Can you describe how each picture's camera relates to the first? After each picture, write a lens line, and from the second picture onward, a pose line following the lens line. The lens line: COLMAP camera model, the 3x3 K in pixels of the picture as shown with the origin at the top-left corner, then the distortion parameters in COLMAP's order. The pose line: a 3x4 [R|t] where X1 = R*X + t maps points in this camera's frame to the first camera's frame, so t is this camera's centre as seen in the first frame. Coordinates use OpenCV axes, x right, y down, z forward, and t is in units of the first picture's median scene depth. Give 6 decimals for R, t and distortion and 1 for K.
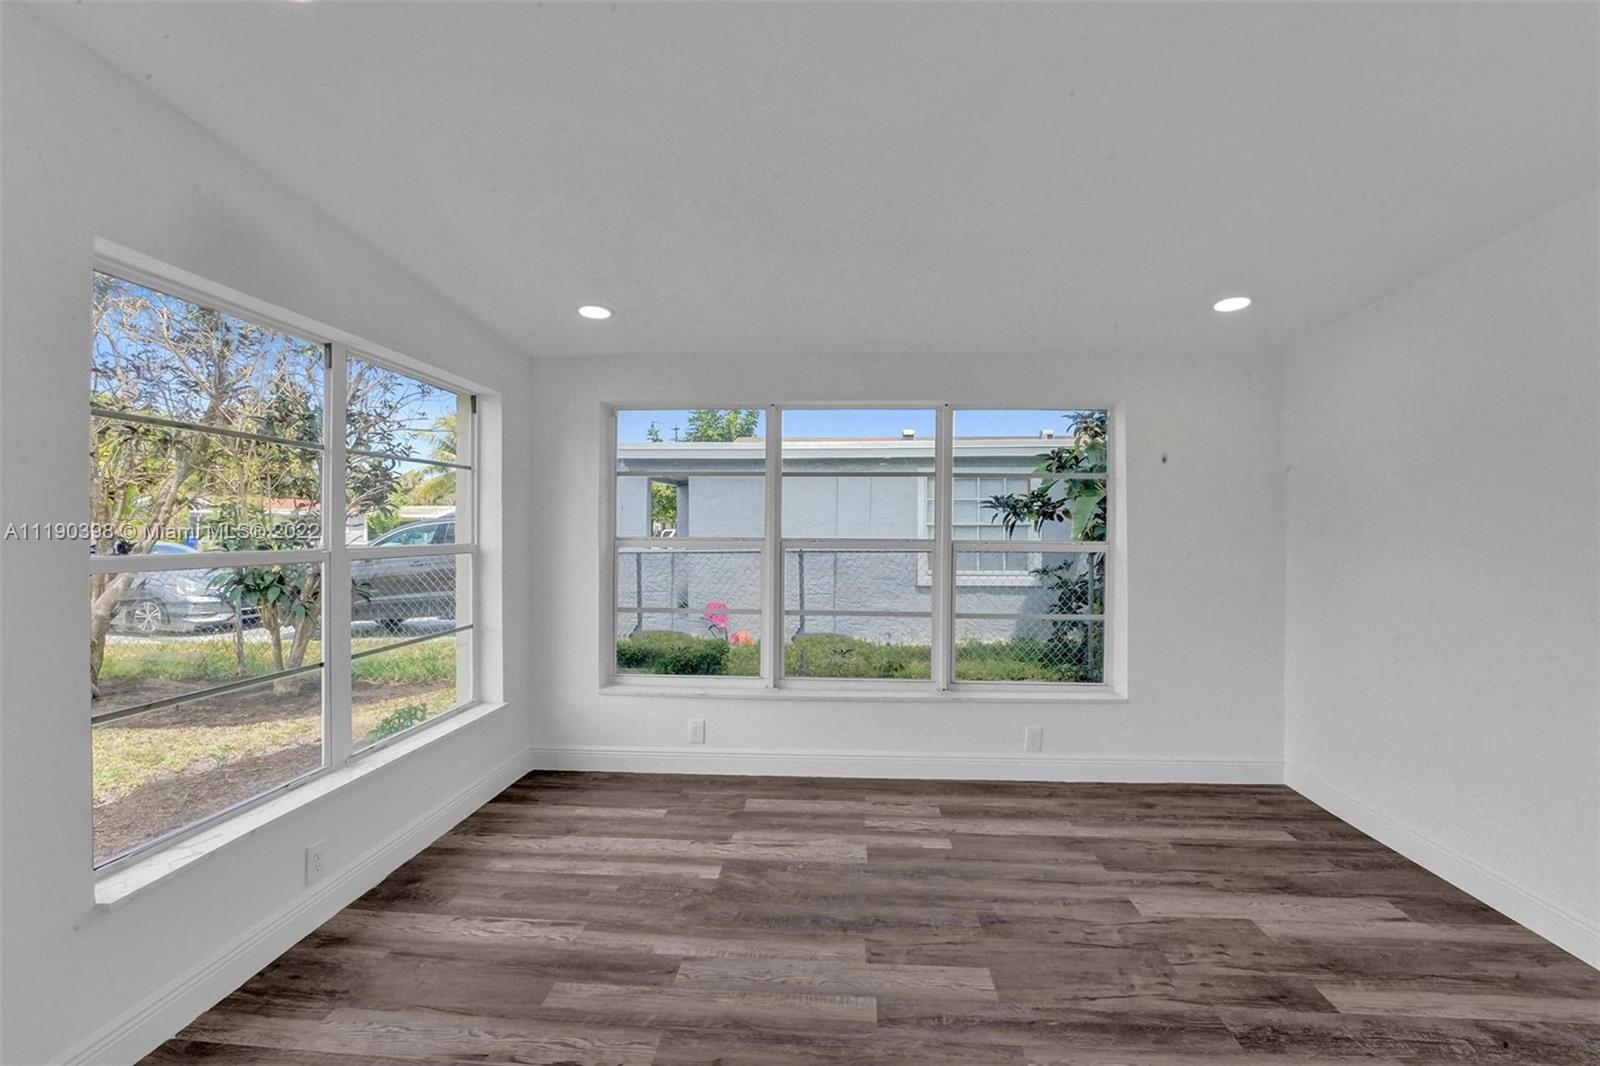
lens RADIAL K [[667.8, 0, 806.3], [0, 667.8, 539.7], [0, 0, 1]] dist [-0.025783, 0.000304]
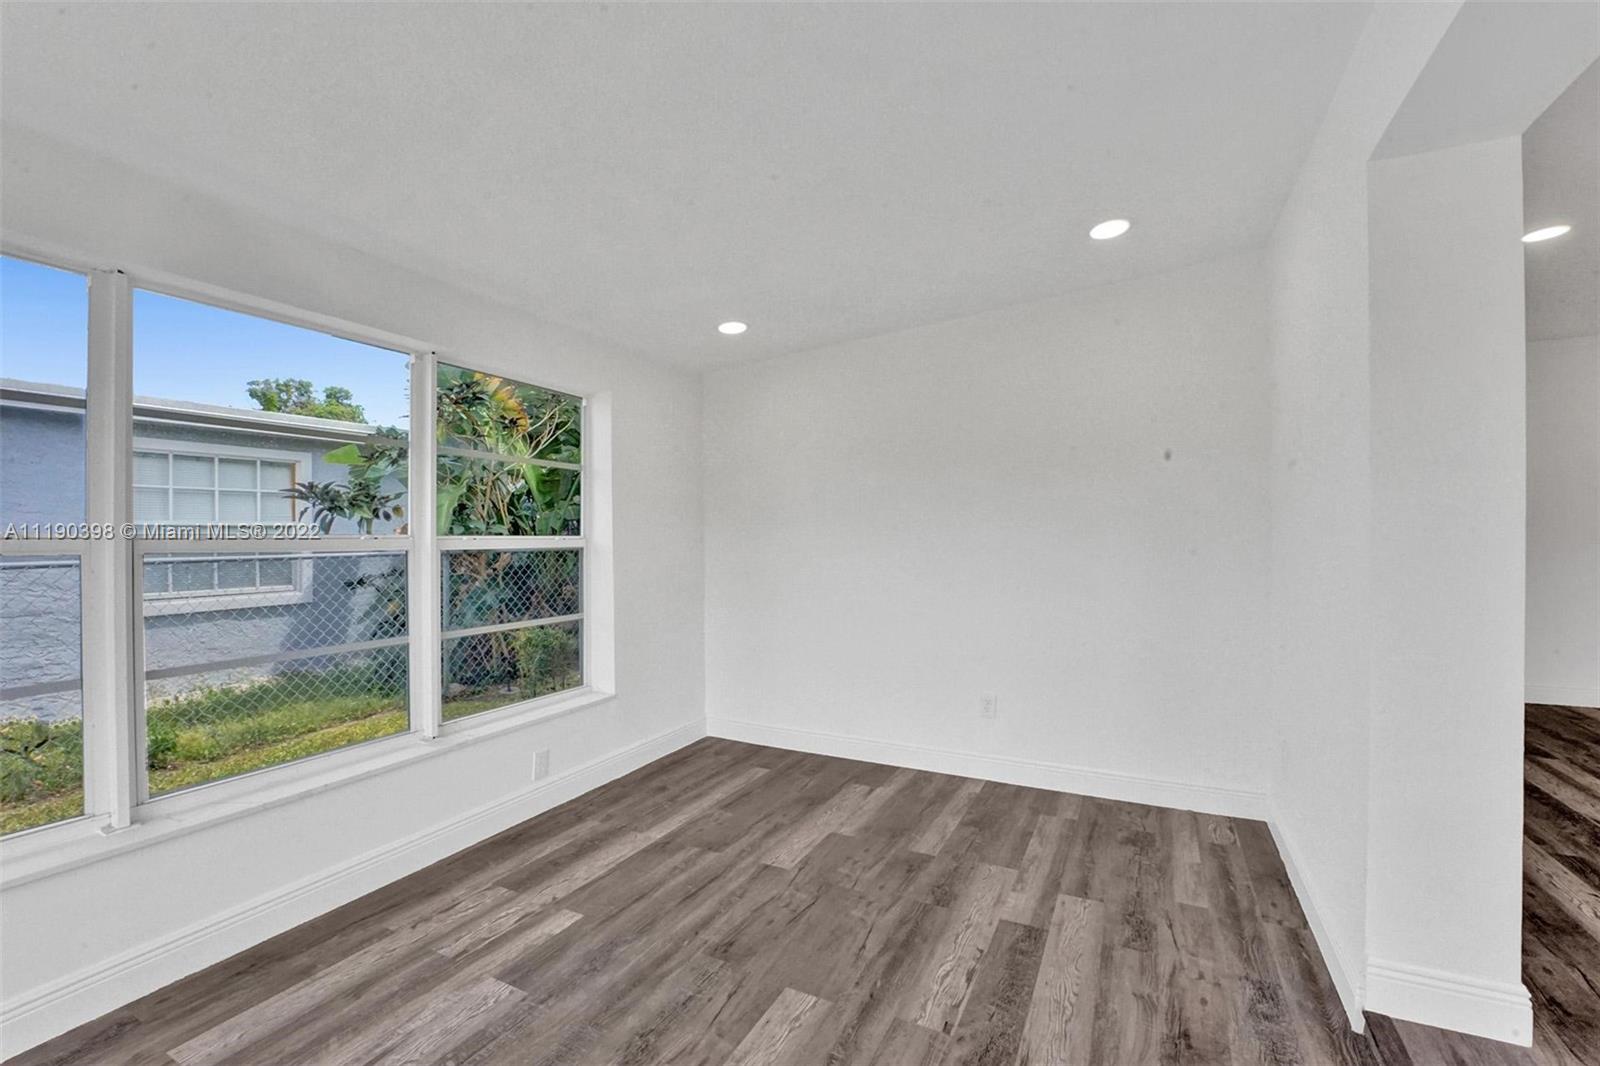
lens RADIAL K [[667.8, 0, 806.3], [0, 667.8, 539.7], [0, 0, 1]] dist [-0.025783, 0.000304]
pose [[0.400909, -0.011548, 0.916045, -0.387911], [0.022684, 0.999739, 0.002676, 0.016860], [-0.915837, 0.019707, 0.401067, 0.418727]]
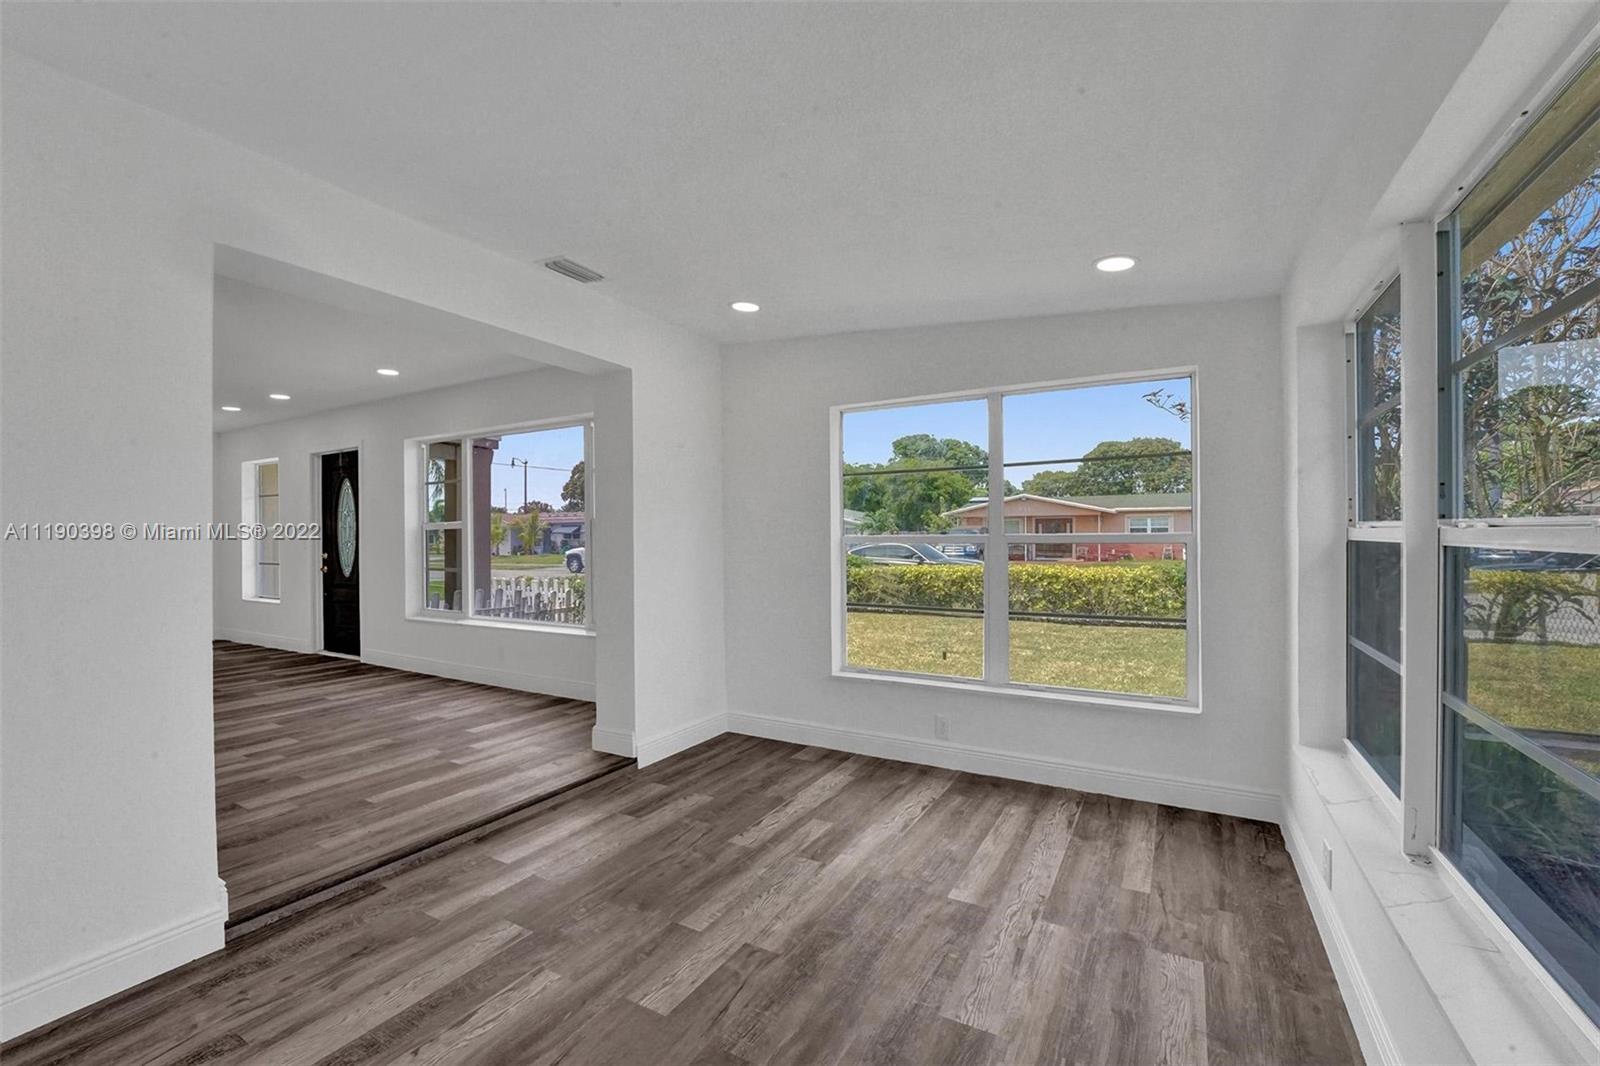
lens RADIAL K [[667.8, 0, 806.3], [0, 667.8, 539.7], [0, 0, 1]] dist [-0.025783, 0.000304]
pose [[-0.427914, 0.002533, -0.903816, 0.688546], [-0.006834, 0.999958, 0.006038, 0.013386], [0.903793, 0.008760, -0.427879, 1.080407]]
